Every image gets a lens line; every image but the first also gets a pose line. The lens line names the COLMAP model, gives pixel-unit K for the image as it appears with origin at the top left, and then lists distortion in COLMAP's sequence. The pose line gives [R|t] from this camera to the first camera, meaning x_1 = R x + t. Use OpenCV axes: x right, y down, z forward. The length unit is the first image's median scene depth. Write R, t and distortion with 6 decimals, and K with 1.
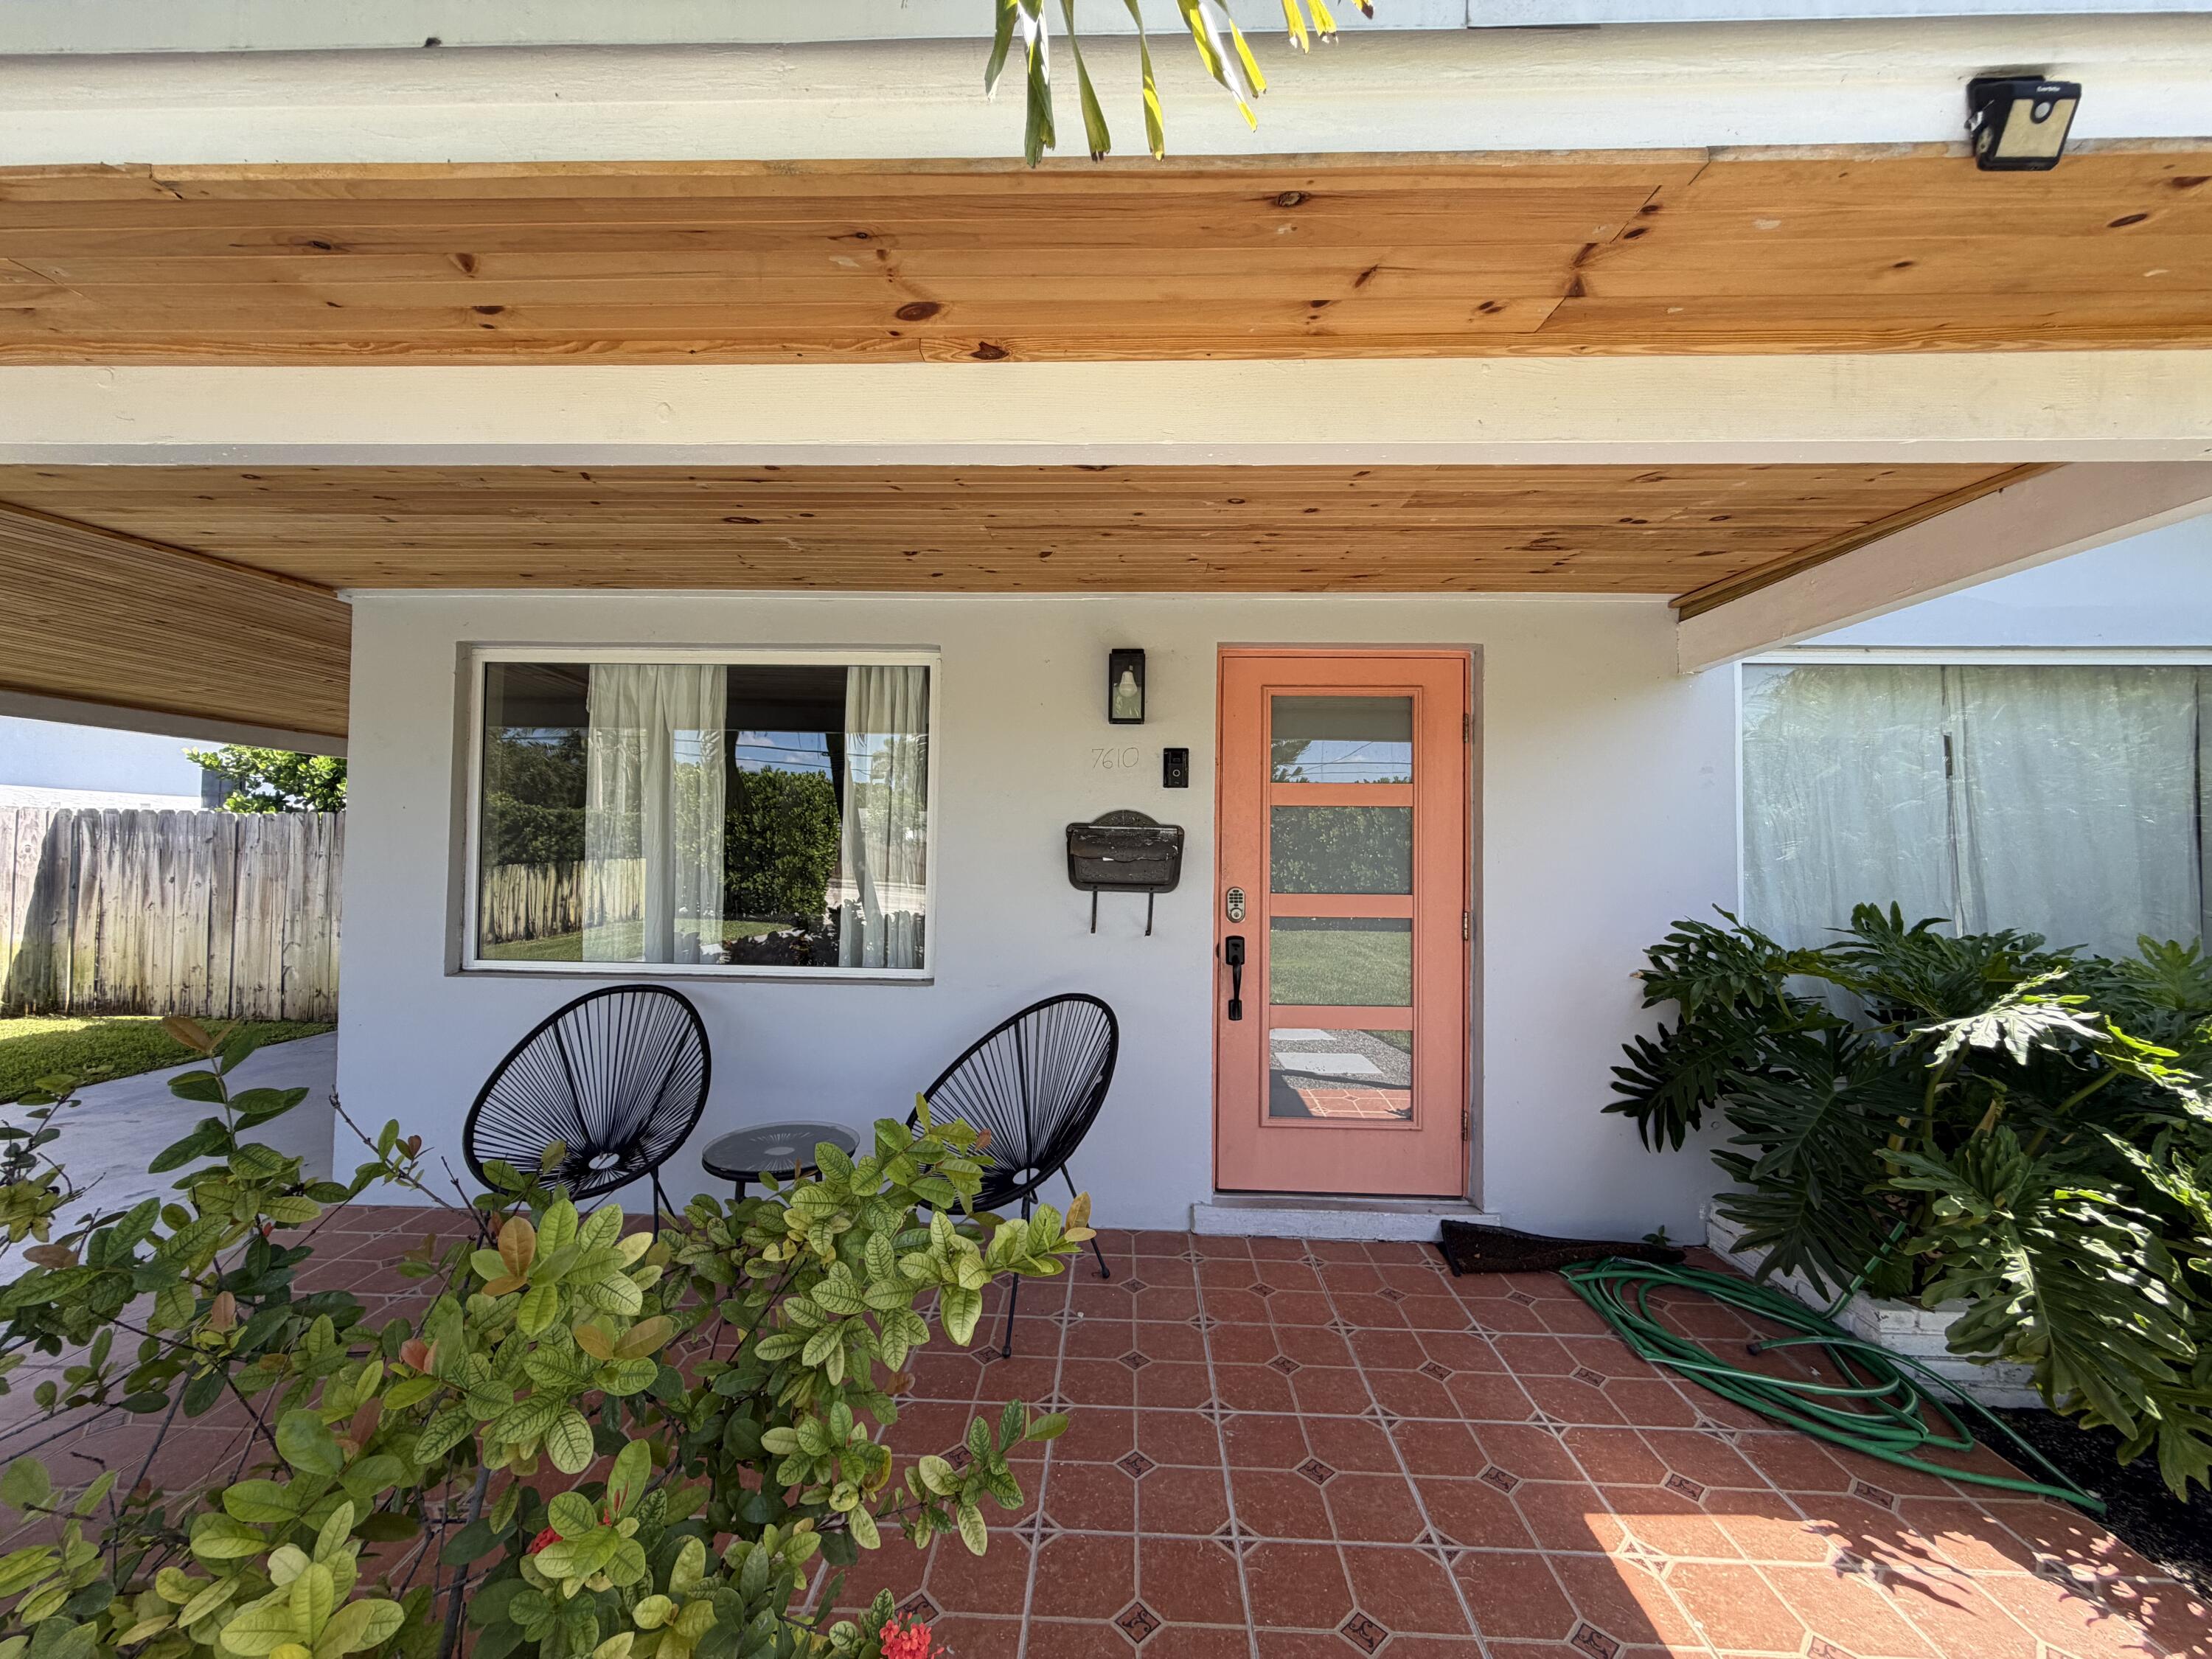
lens RADIAL K [[879.2, 0, 1106.0], [0, 879.2, 823.2], [0, 0, 1]] dist [-0.000843, 0.000669]
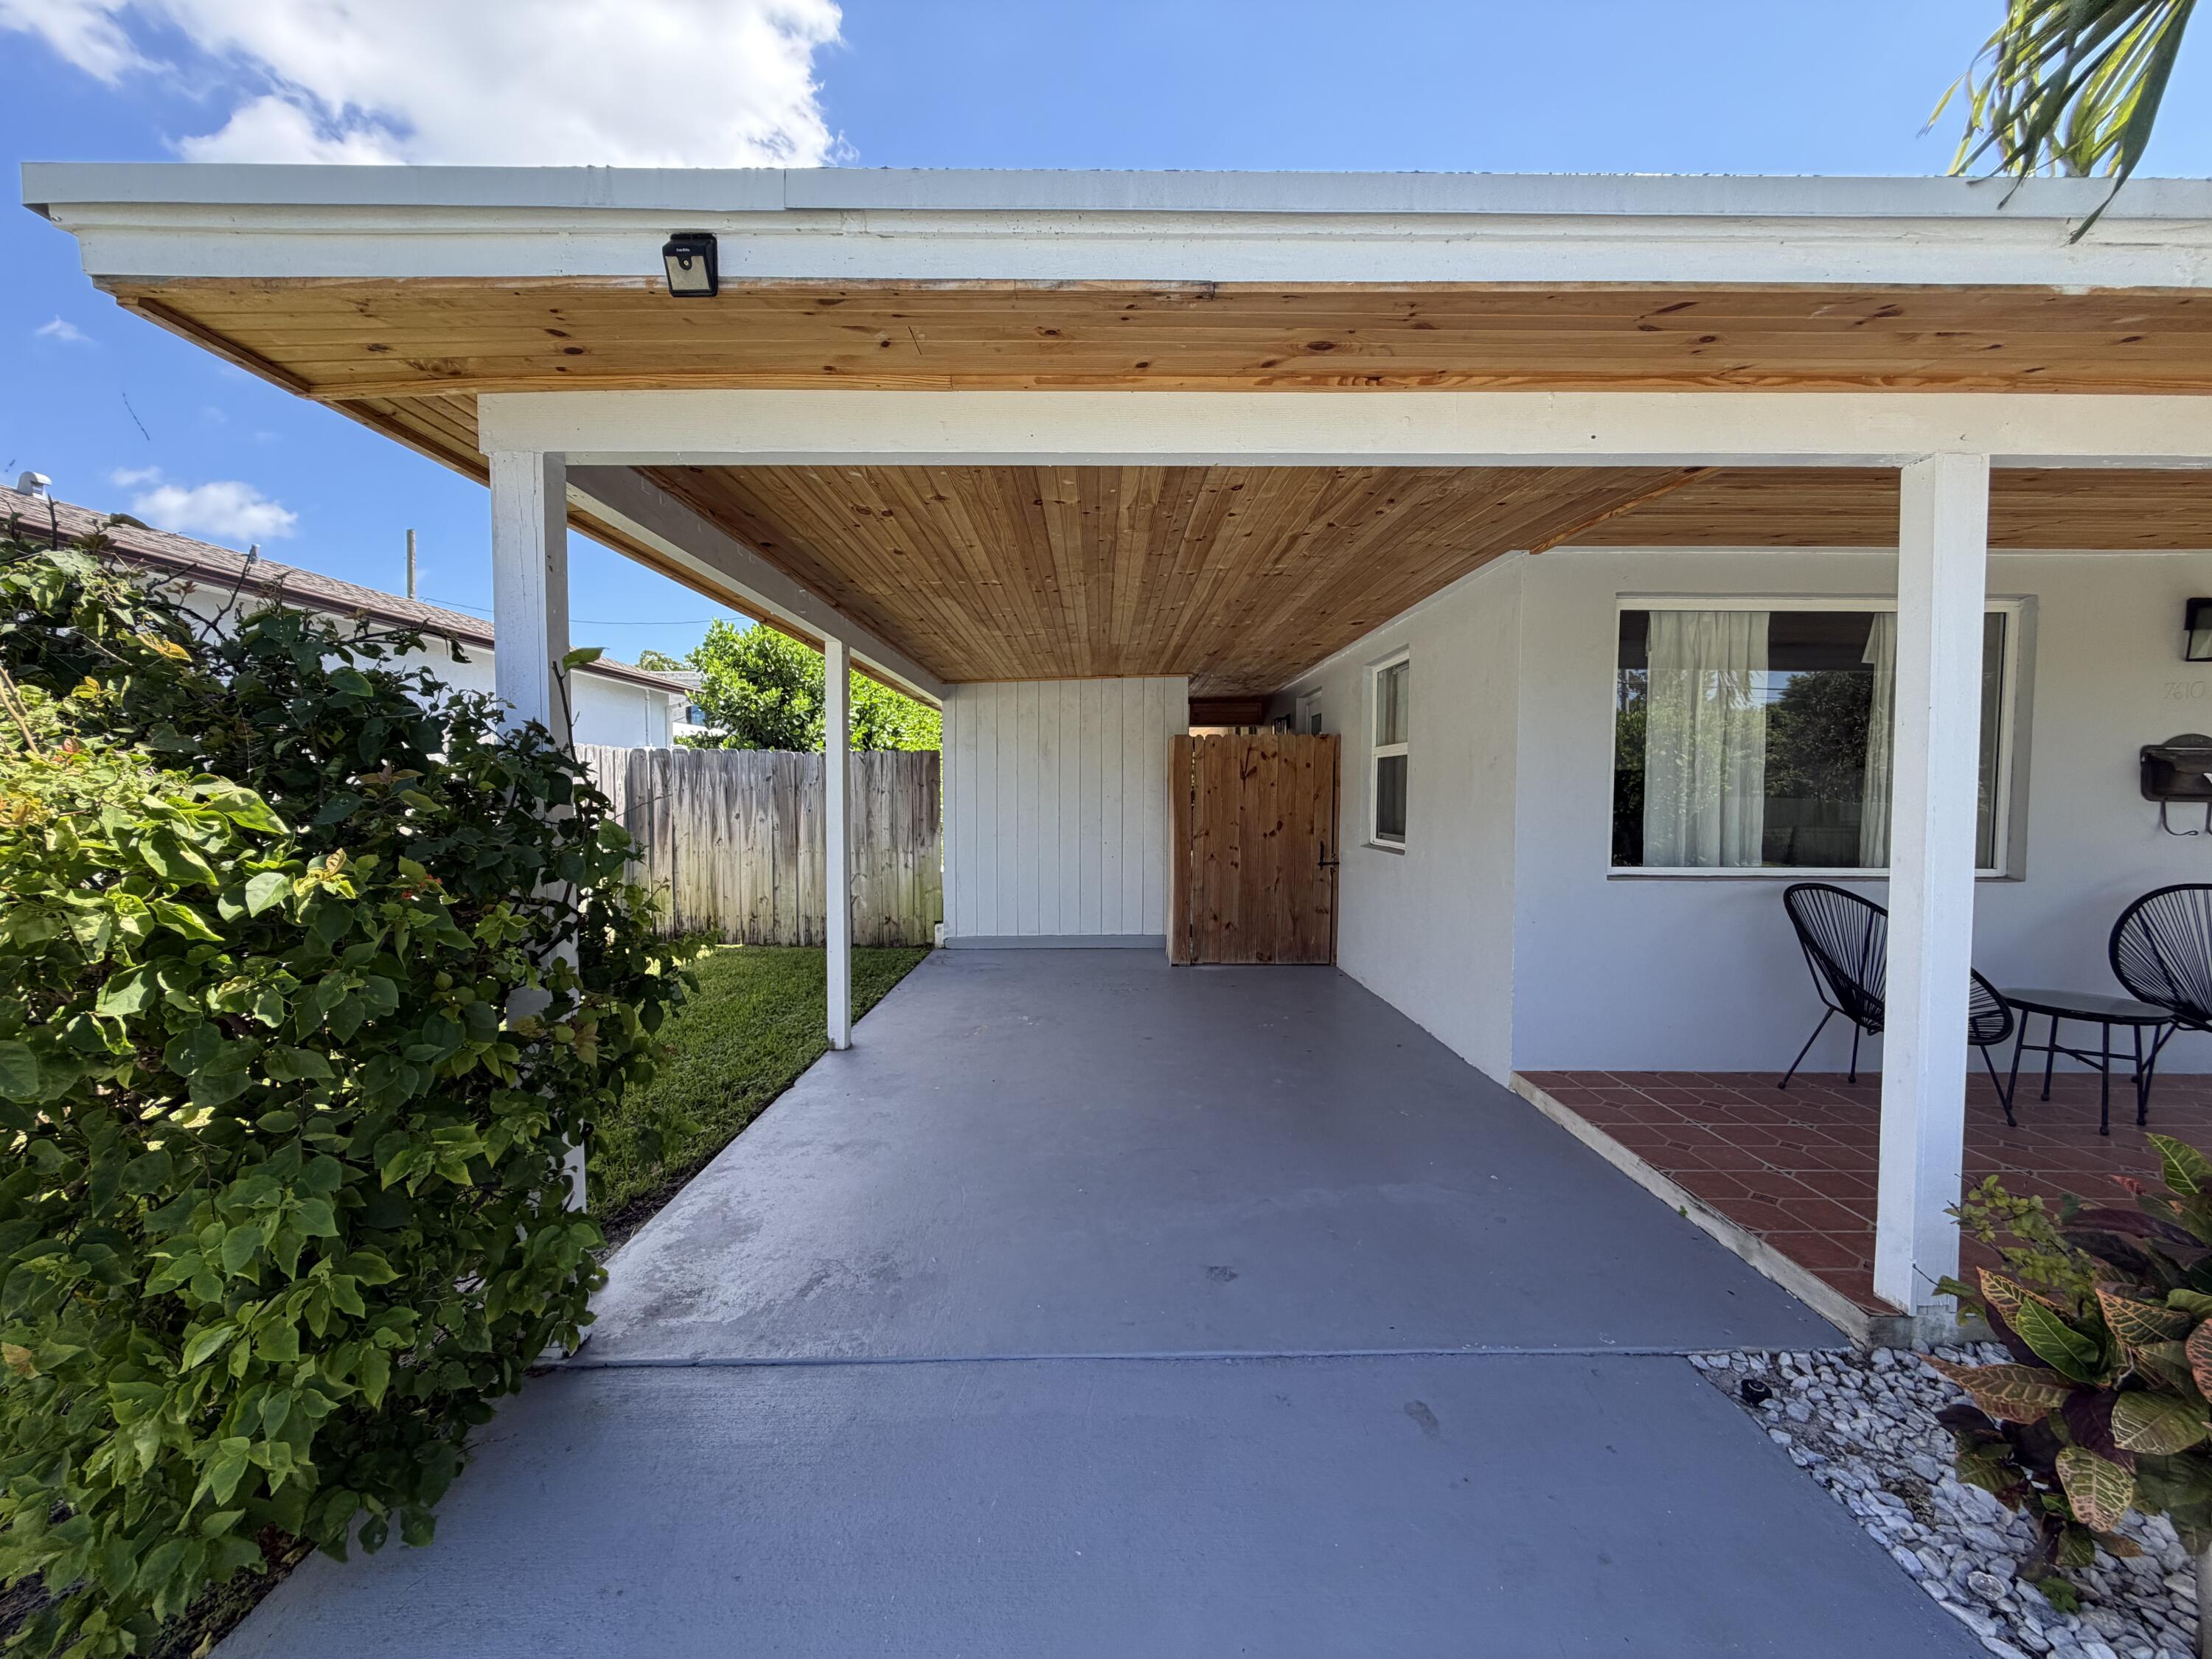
lens RADIAL K [[879.2, 0, 1100.0], [0, 879.2, 829.0], [0, 0, 1]] dist [-0.000843, 0.000669]
pose [[0.999192, -0.012469, 0.038218, -0.673176], [0.009525, 0.997041, 0.076278, 0.003547], [-0.039056, -0.075852, 0.996354, -0.066041]]
